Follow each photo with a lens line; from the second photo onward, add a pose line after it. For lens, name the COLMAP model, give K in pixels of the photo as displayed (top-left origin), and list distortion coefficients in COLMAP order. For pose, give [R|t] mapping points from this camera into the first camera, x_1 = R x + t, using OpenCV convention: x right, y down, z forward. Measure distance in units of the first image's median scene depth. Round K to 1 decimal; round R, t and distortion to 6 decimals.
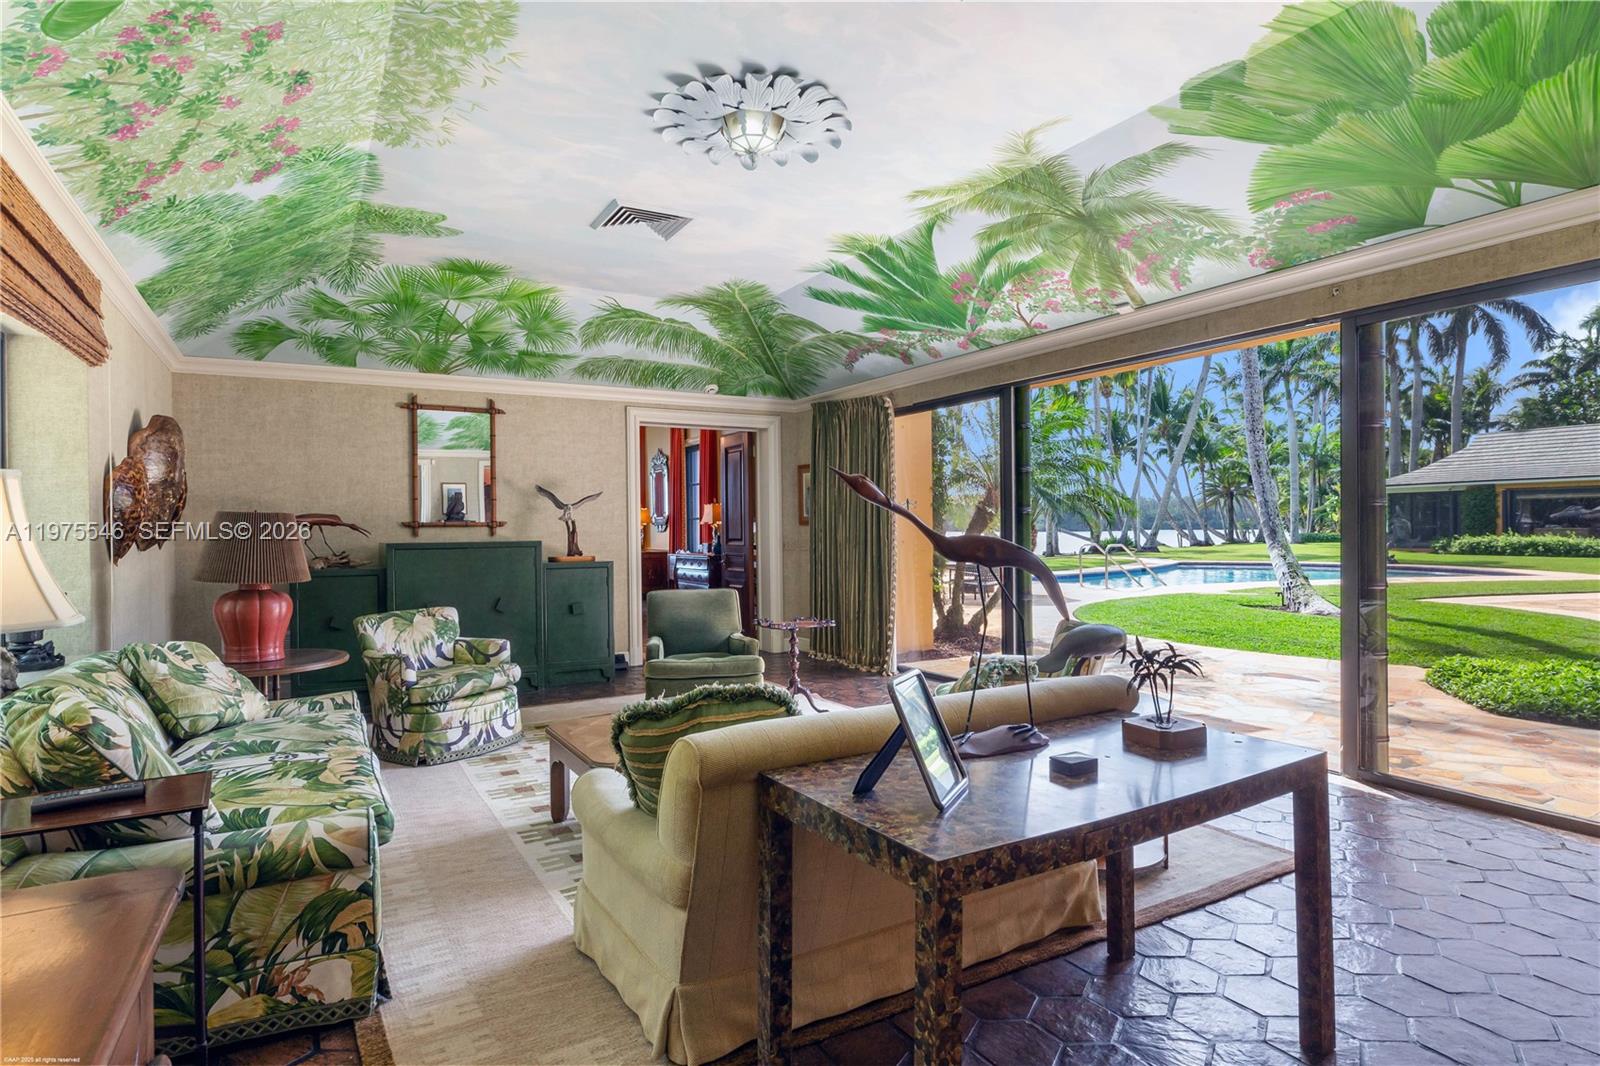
lens RADIAL K [[855.0, 0, 800.0], [0, 855.0, 533.0], [0, 0, 1]] dist [-0.000929, -0.000104]
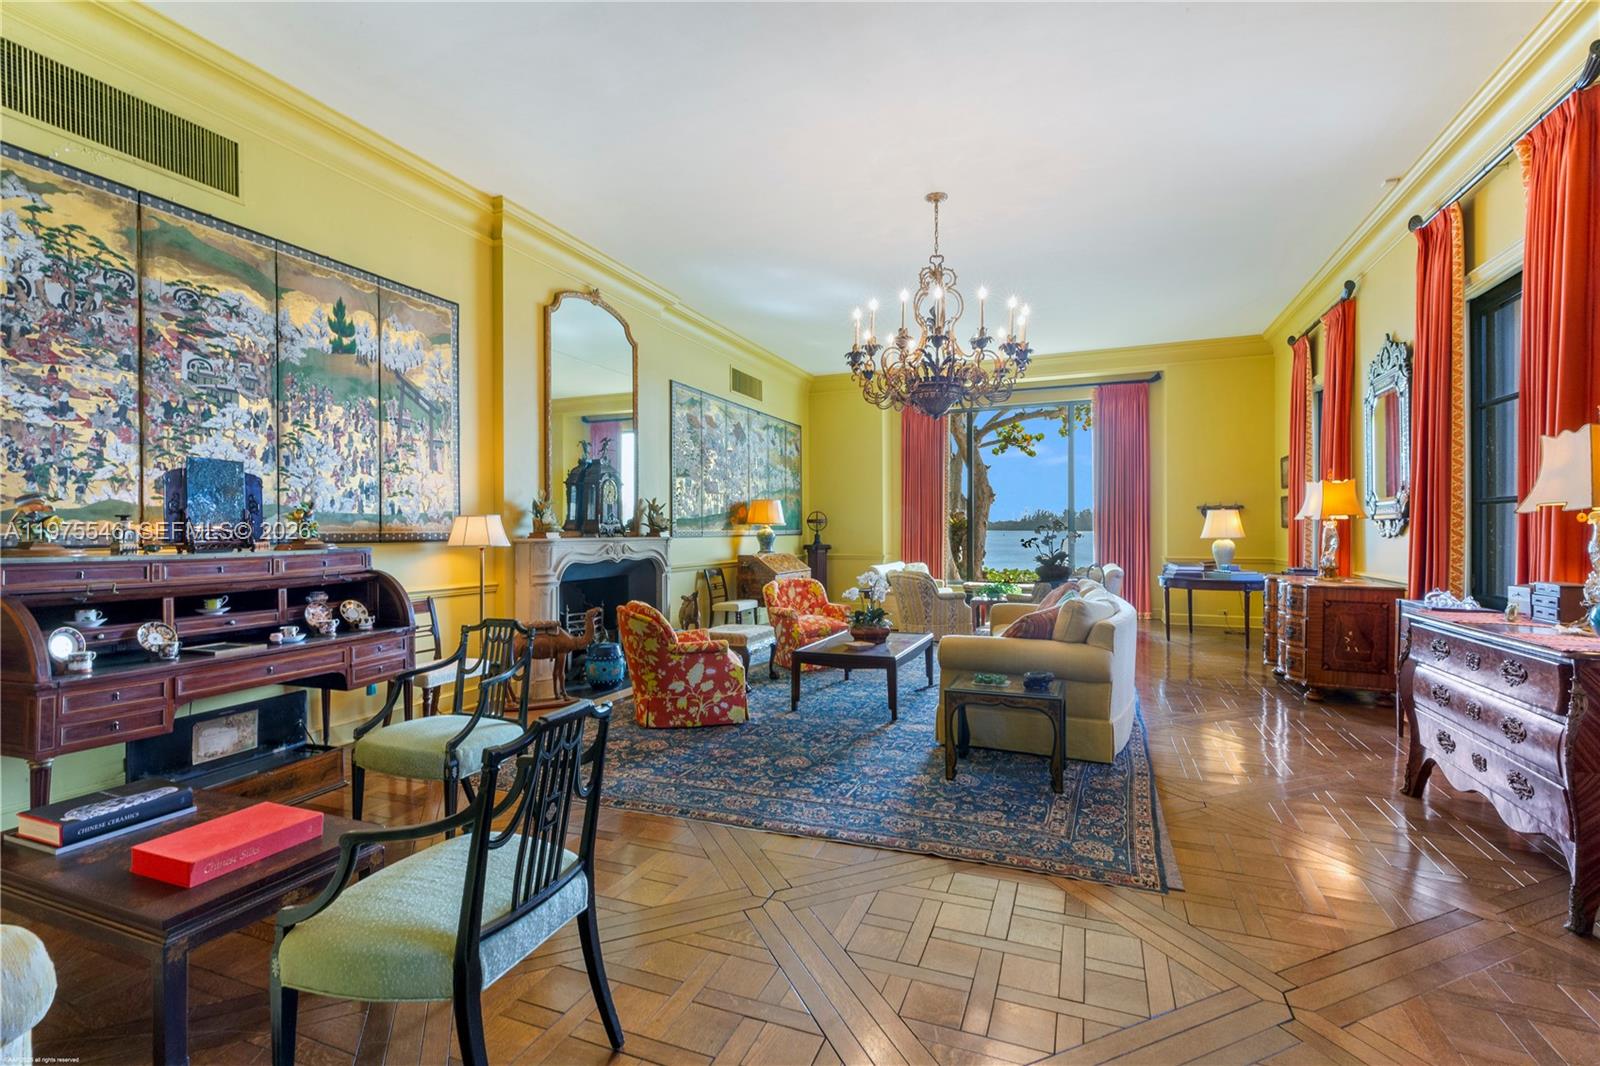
lens RADIAL K [[720.5, 0, 827.5], [0, 720.5, 540.4], [0, 0, 1]] dist [0.000837, -0.000145]
pose [[0.637711, 0.016116, -0.770107, -0.063675], [-0.004454, 0.999842, 0.017235, -0.003925], [0.770263, -0.007561, 0.637682, 0.537407]]
